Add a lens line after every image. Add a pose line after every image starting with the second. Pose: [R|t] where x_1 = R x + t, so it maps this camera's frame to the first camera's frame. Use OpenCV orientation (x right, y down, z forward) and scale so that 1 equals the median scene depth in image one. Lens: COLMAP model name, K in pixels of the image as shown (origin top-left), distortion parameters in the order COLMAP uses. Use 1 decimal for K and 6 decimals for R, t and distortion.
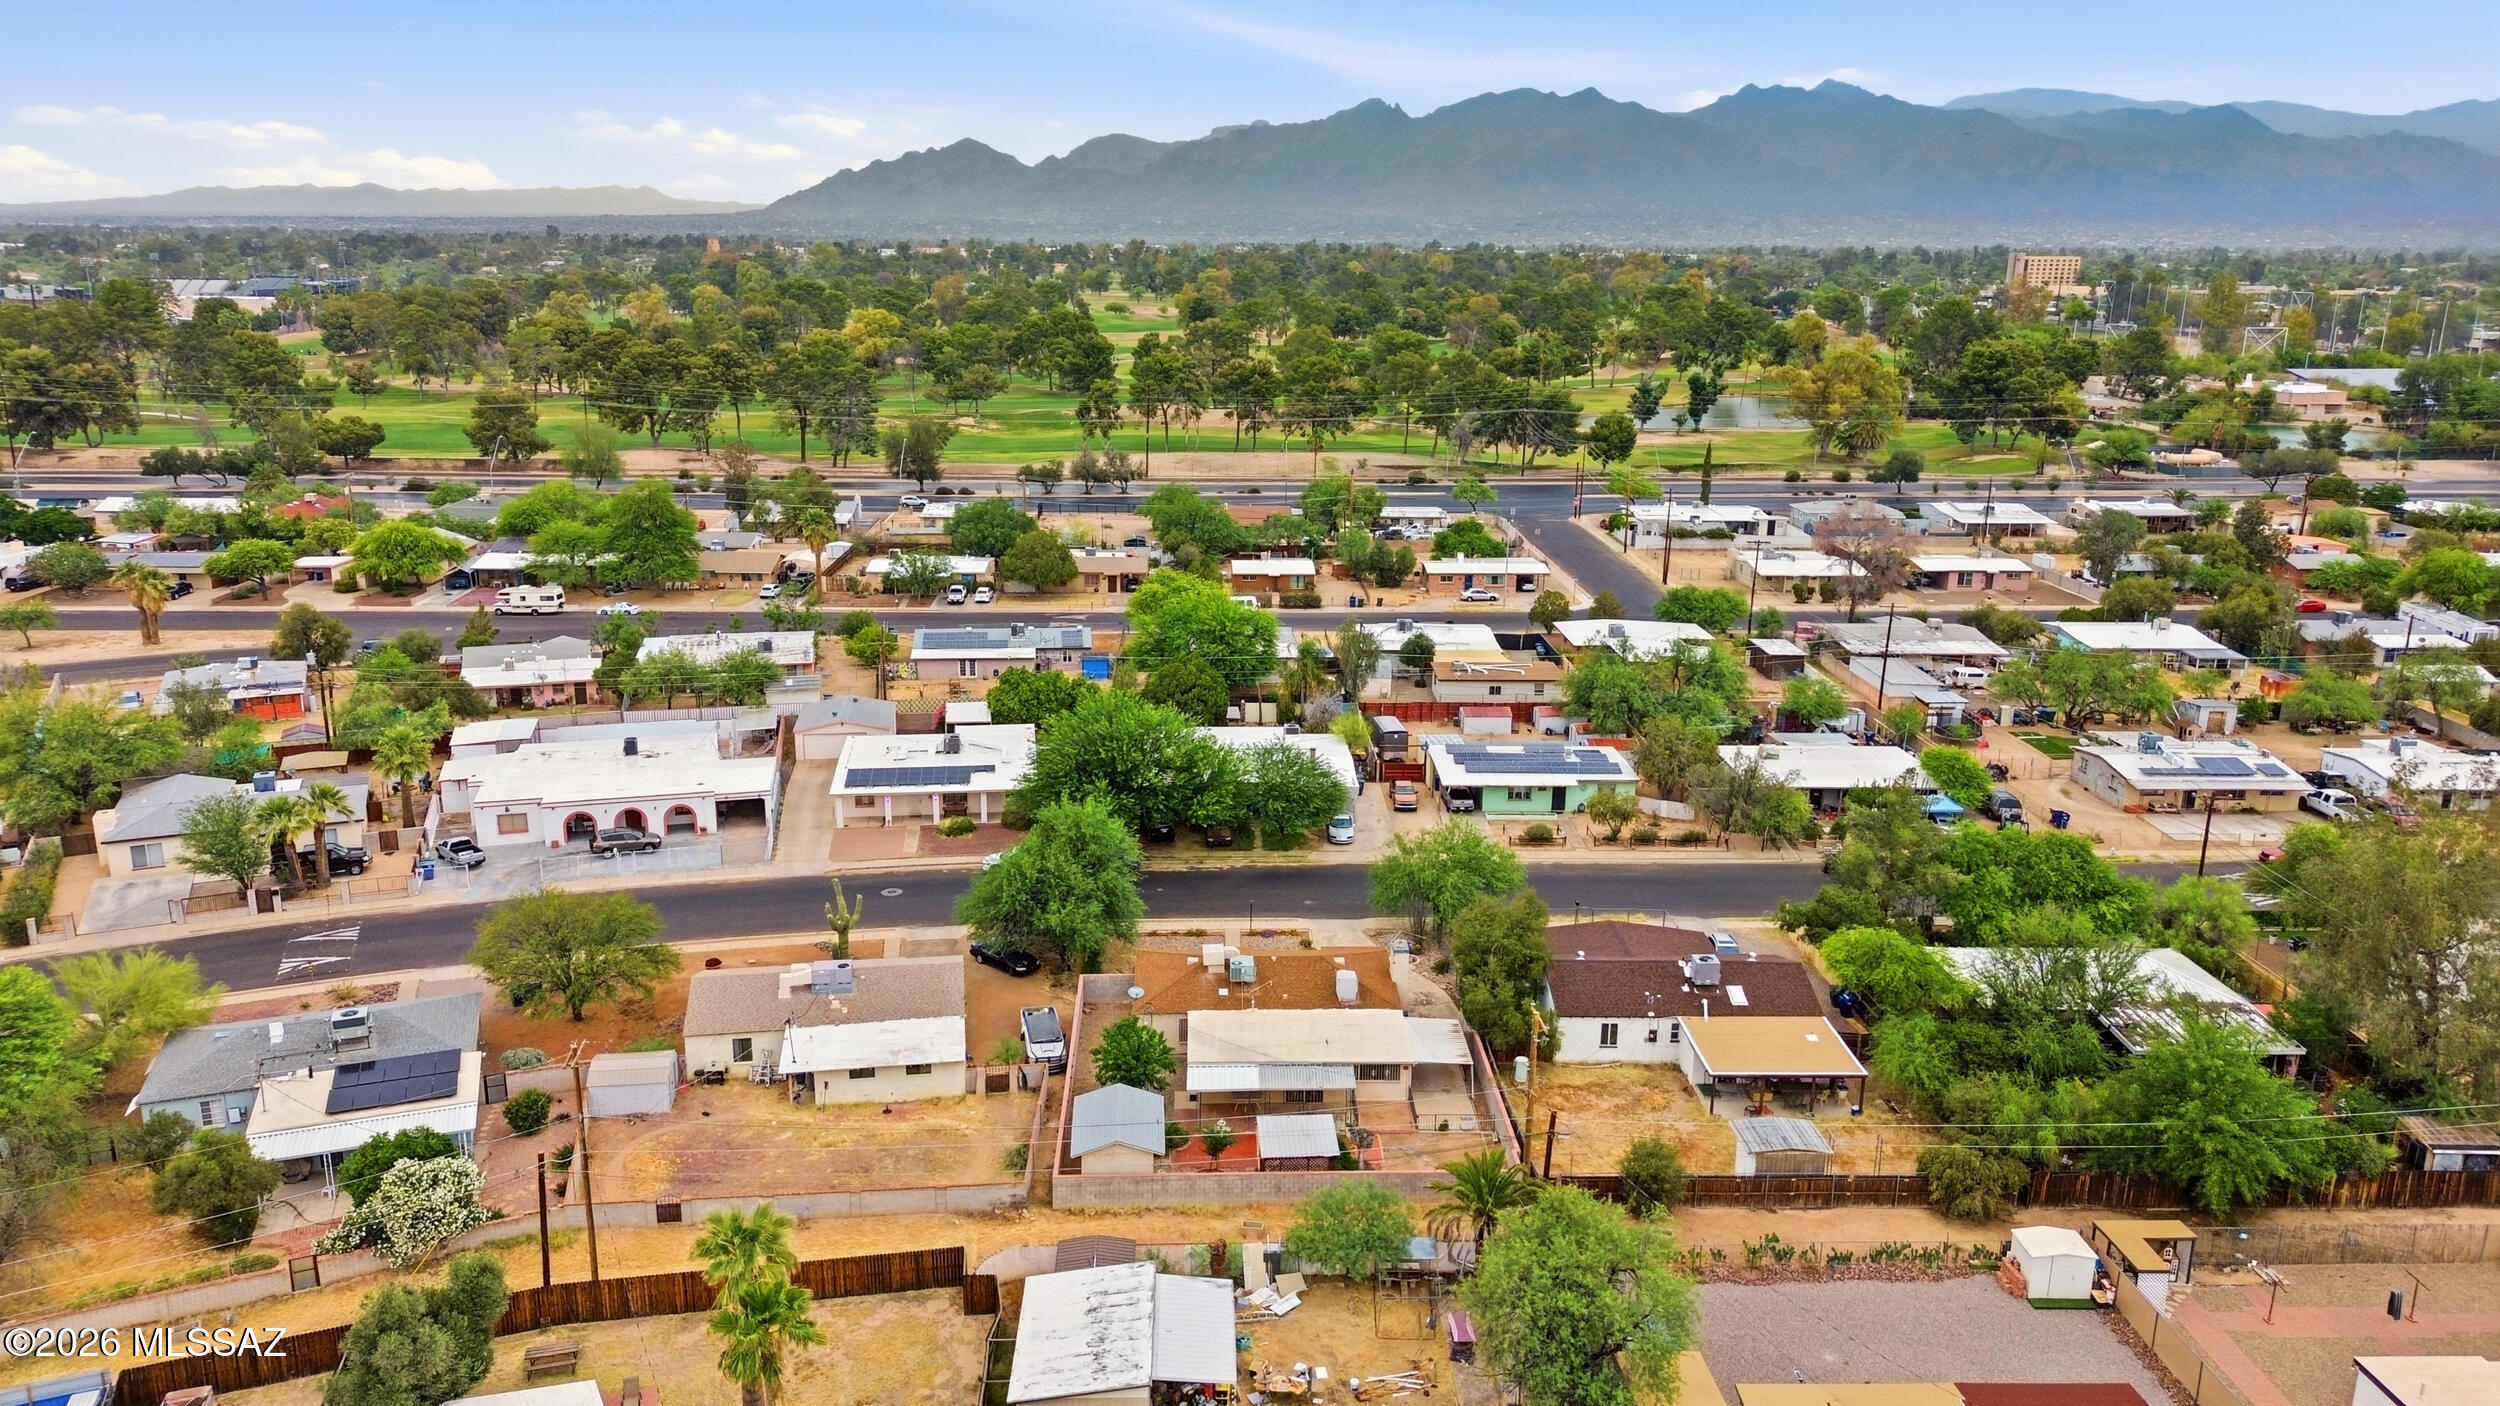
lens RADIAL K [[1762.3, 0, 1256.6], [0, 1762.3, 721.3], [0, 0, 1]] dist [0.053413, -0.040267]
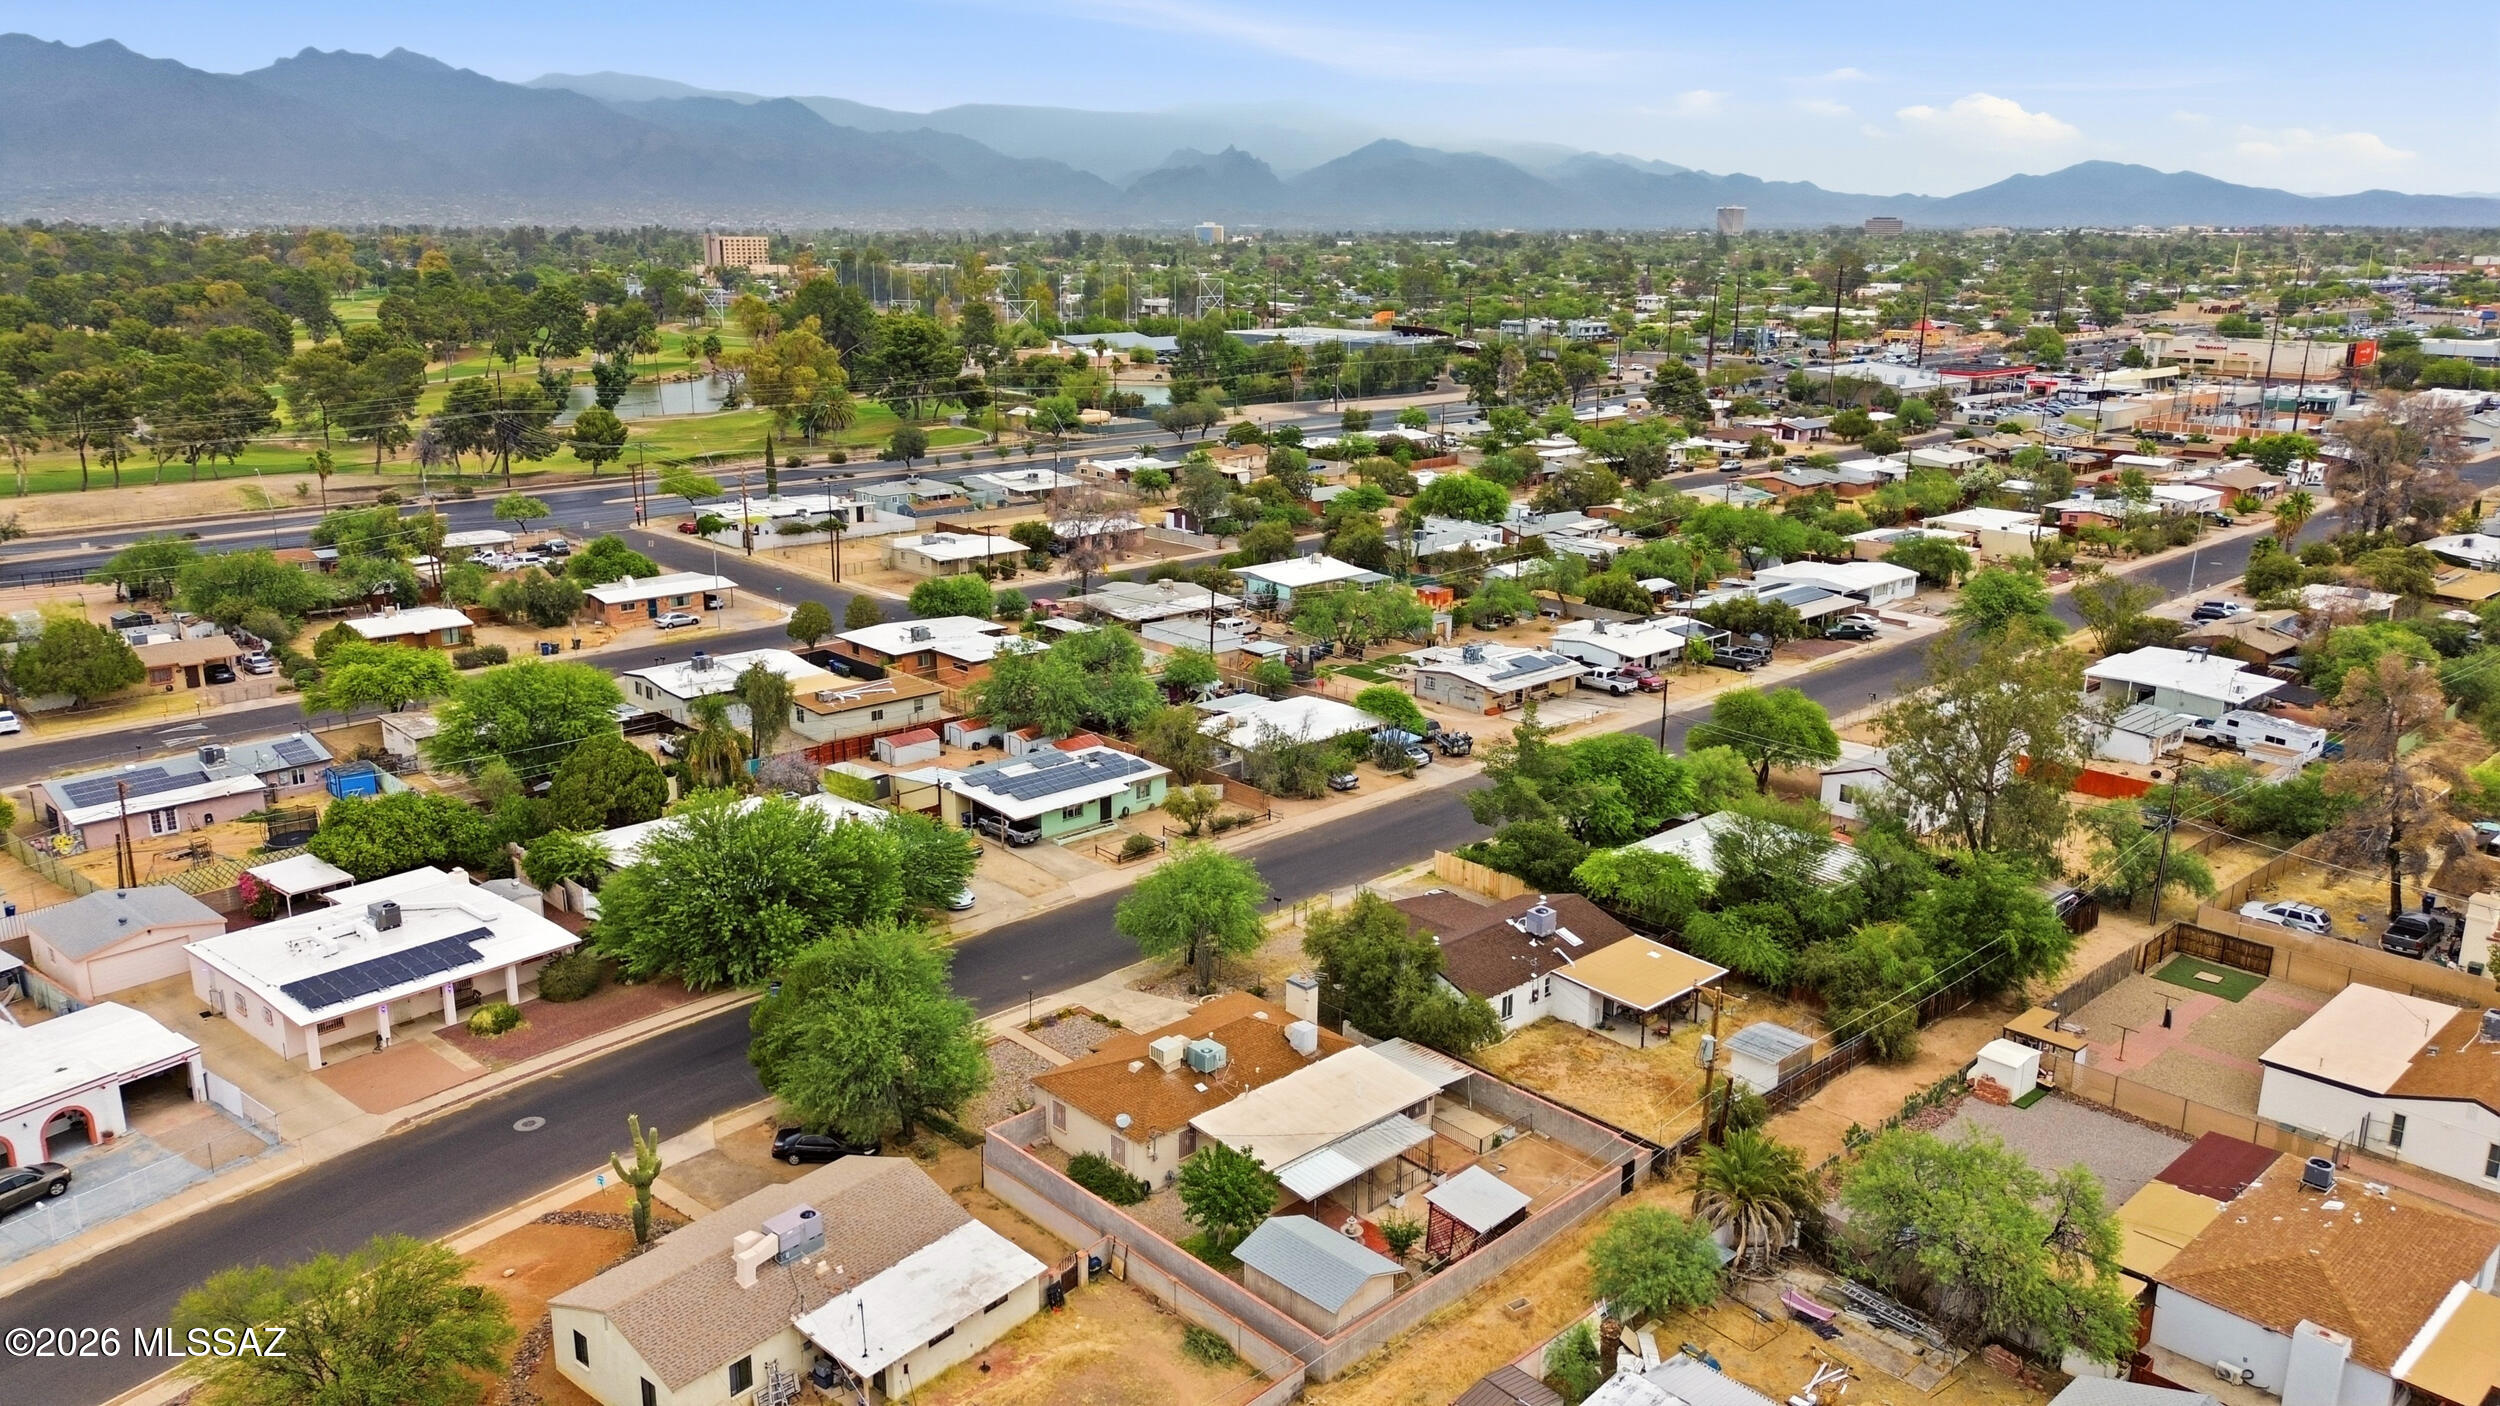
lens RADIAL K [[1762.3, 0, 1262.5], [0, 1762.3, 690.1], [0, 0, 1]] dist [0.053413, -0.040267]
pose [[0.750653, -0.171164, 0.638140, -0.367973], [0.174536, 0.982921, 0.058333, -0.060566], [-0.637226, 0.067591, 0.767708, 0.207117]]
